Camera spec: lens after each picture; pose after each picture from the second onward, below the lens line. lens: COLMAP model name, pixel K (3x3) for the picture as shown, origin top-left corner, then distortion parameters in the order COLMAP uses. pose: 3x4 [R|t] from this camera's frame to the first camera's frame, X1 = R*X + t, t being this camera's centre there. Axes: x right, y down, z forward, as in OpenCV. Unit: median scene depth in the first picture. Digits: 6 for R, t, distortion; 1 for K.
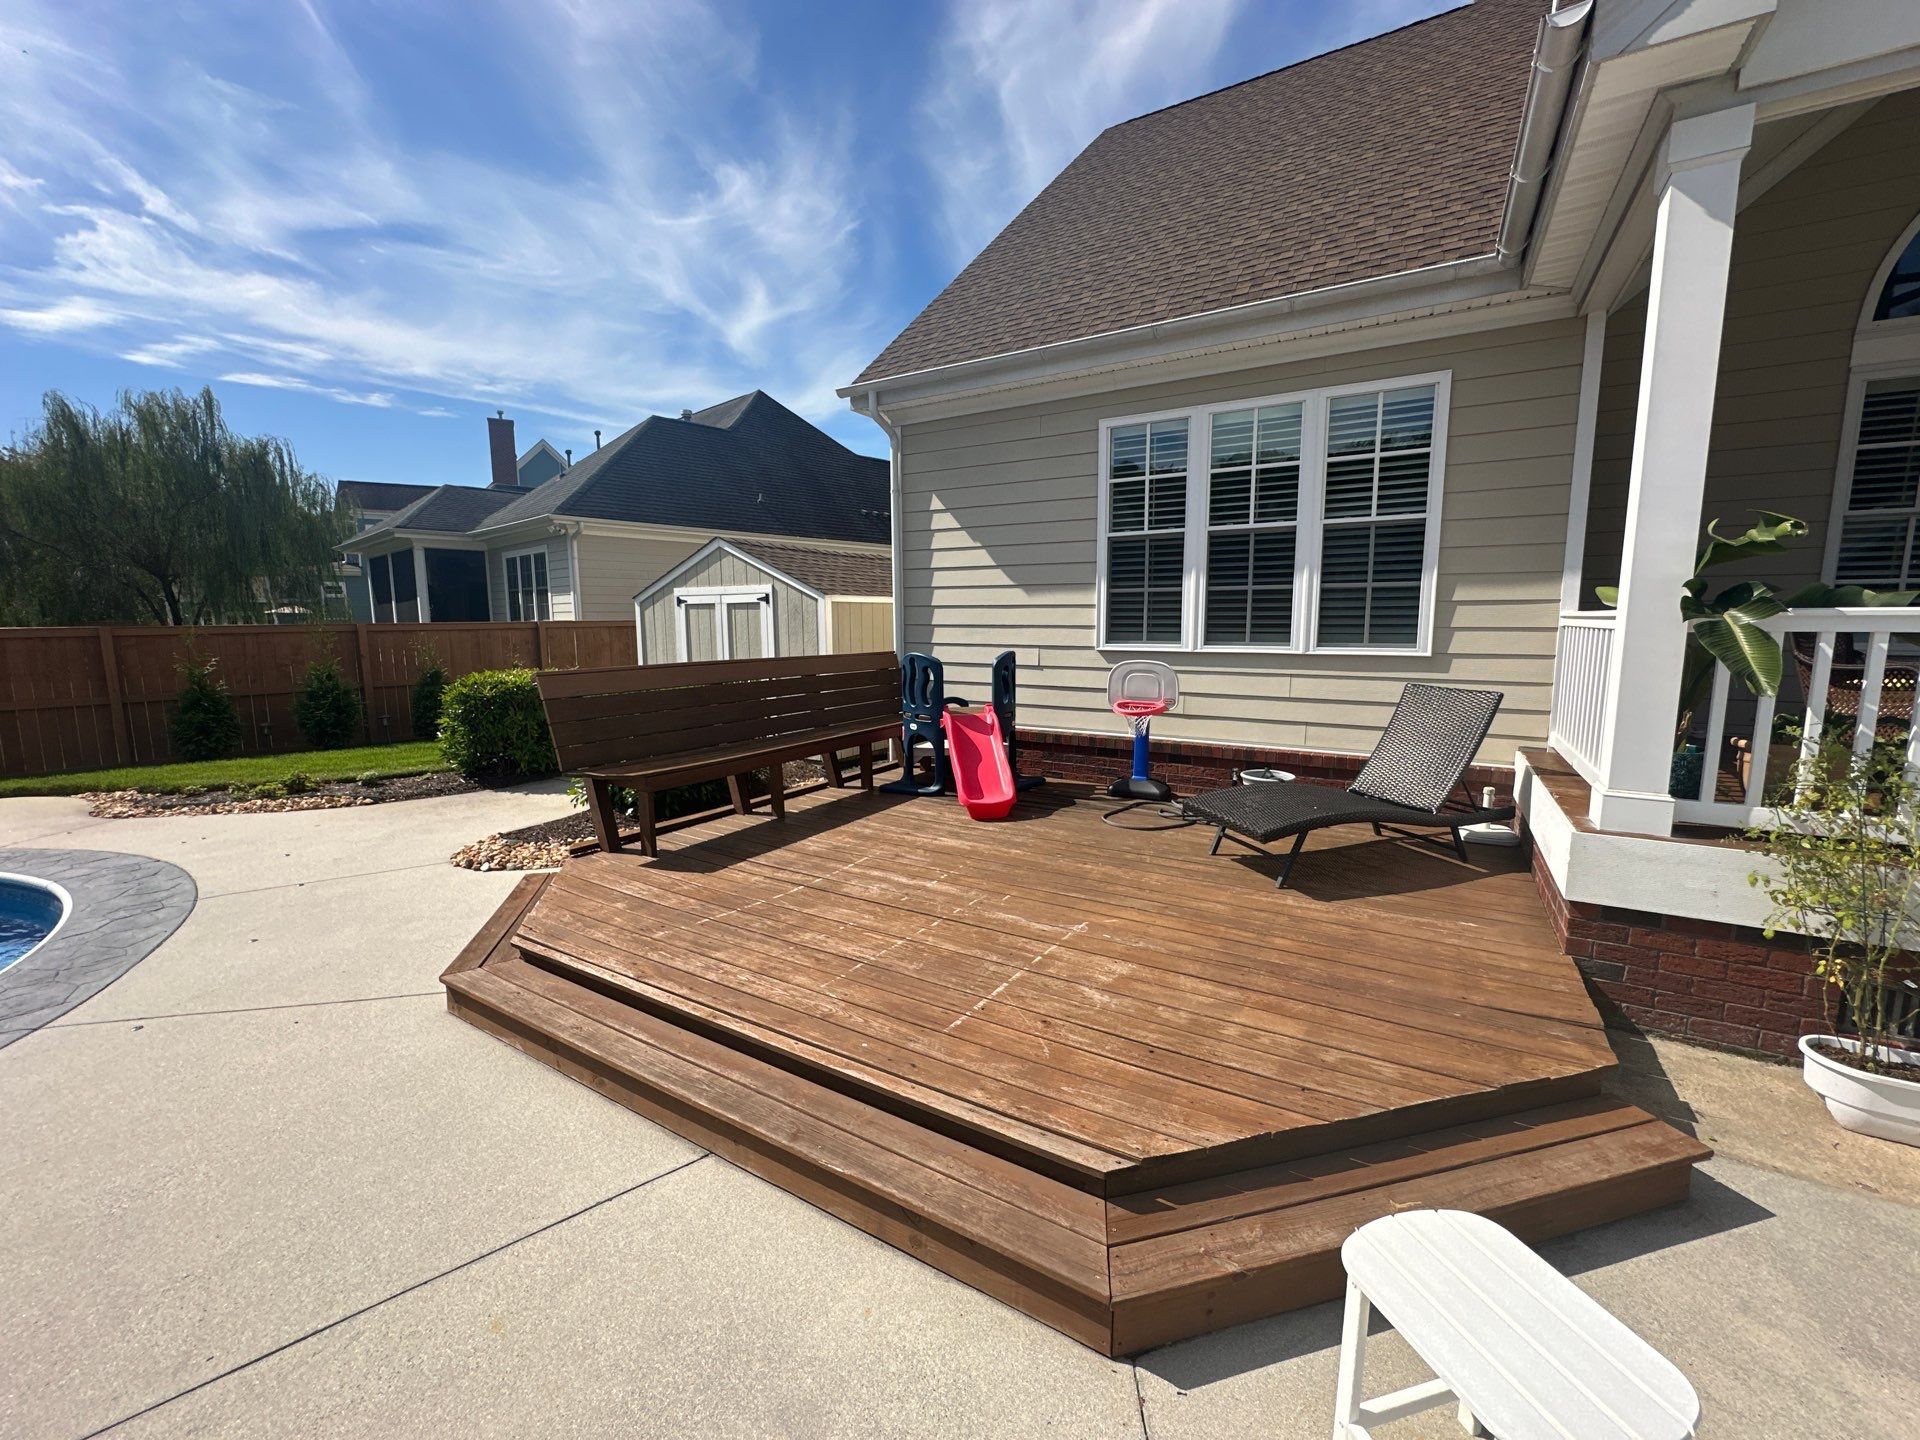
lens RADIAL K [[770.3, 0, 955.8], [0, 770.3, 720.4], [0, 0, 1]] dist [-0.004497, 0.000738]
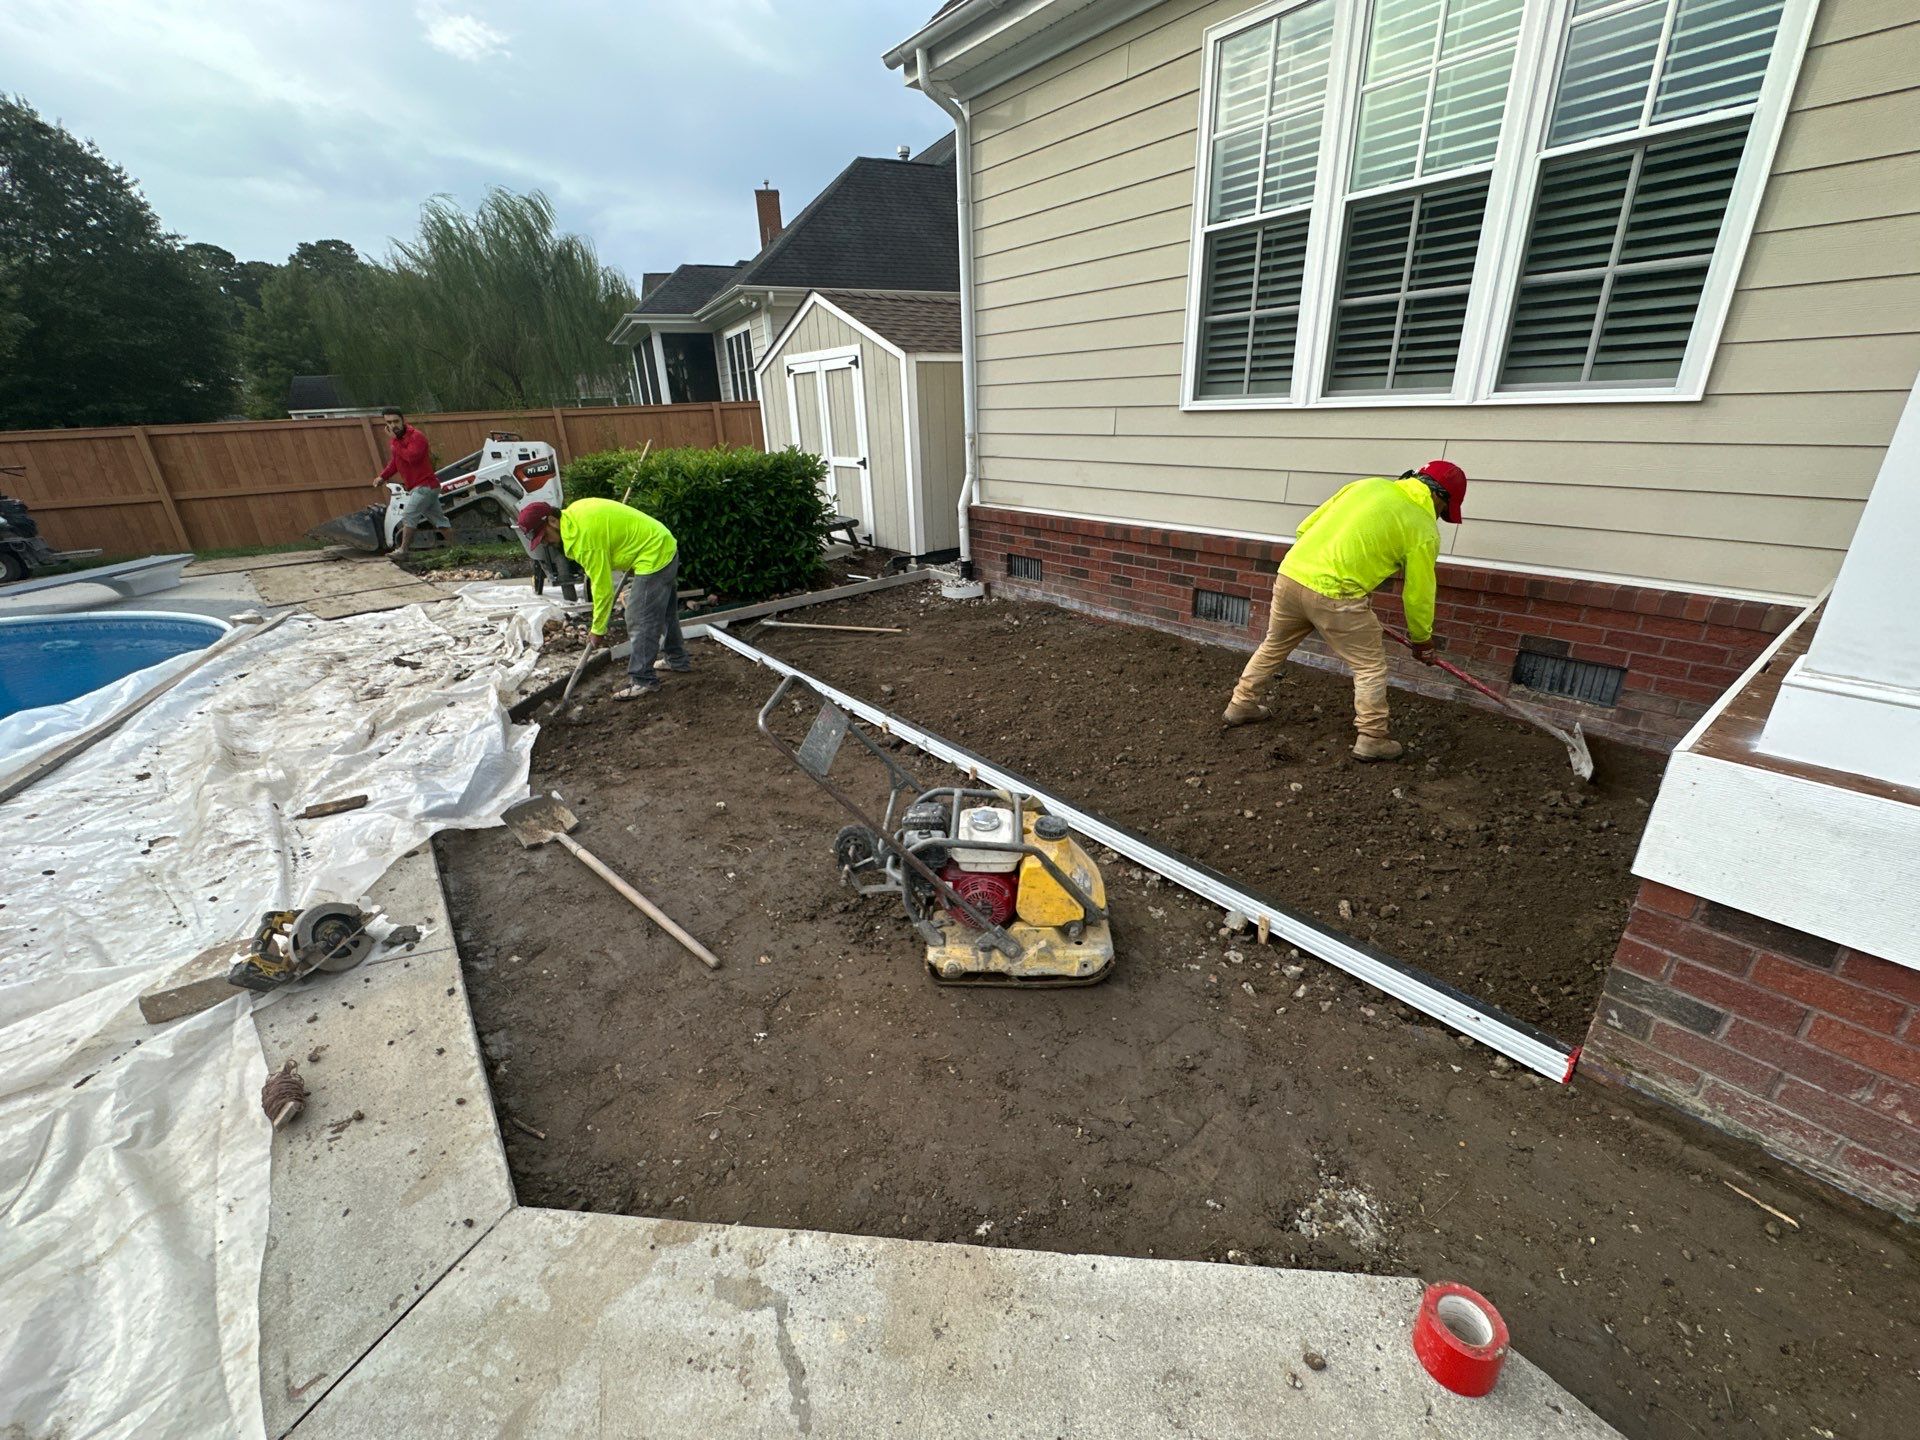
lens RADIAL K [[770.3, 0, 951.5], [0, 770.3, 718.0], [0, 0, 1]] dist [-0.004497, 0.000738]
pose [[0.934528, 0.109908, -0.338494, 0.275303], [-0.018878, 0.965089, 0.261242, 0.003931], [0.355389, -0.237747, 0.903977, 0.205771]]
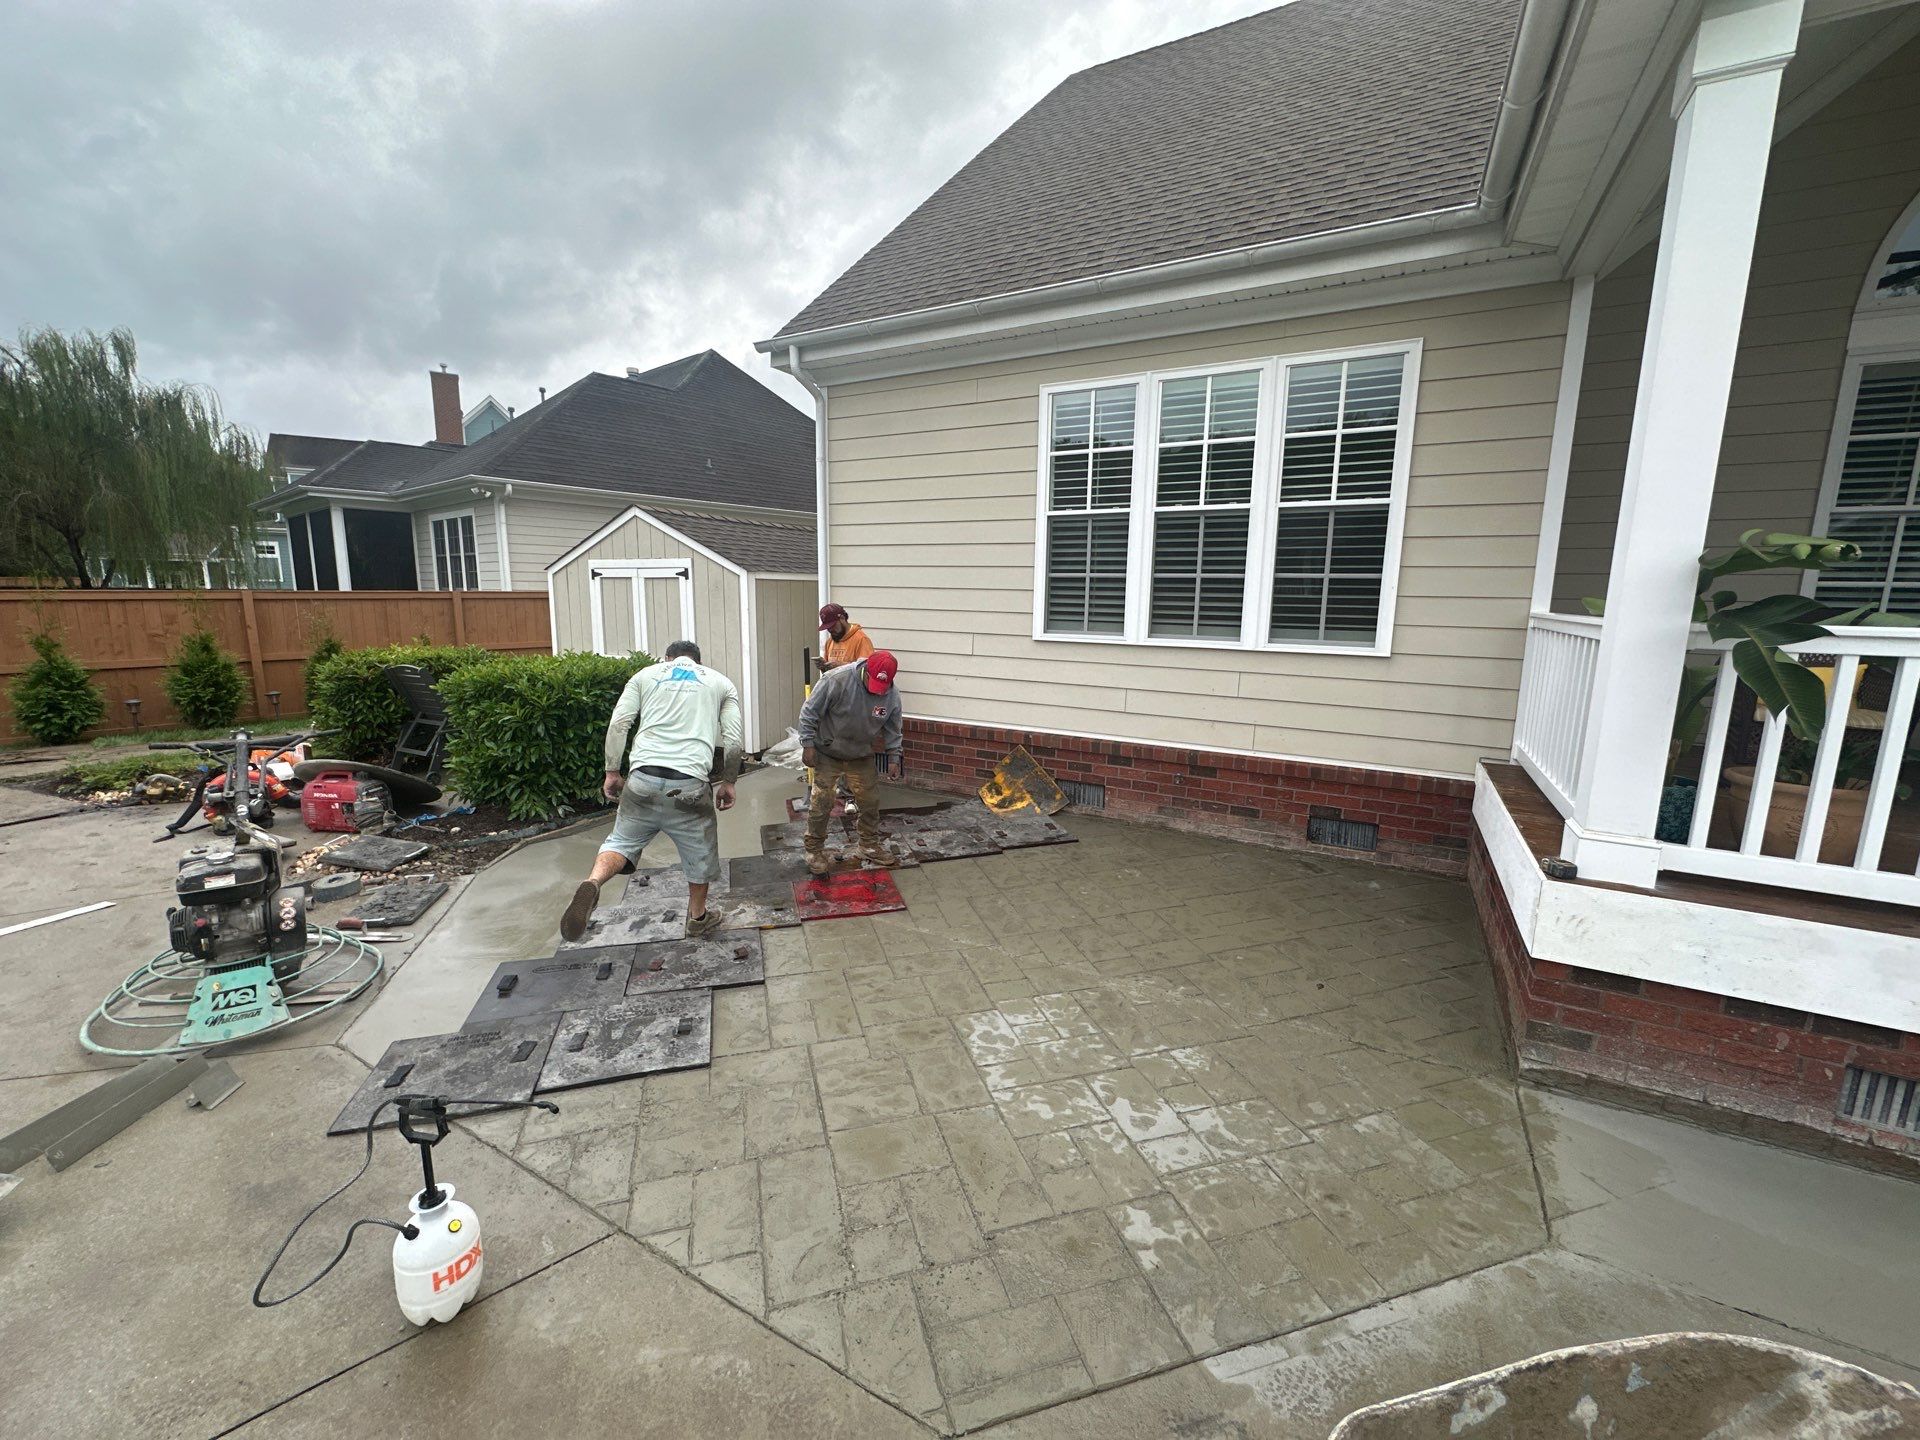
lens RADIAL K [[770.3, 0, 952.2], [0, 770.3, 719.9], [0, 0, 1]] dist [-0.004497, 0.000738]
pose [[0.999235, 0.014374, 0.036366, 0.057527], [-0.015573, 0.999338, 0.032885, -0.025821], [-0.035869, -0.033426, 0.998797, 0.089487]]
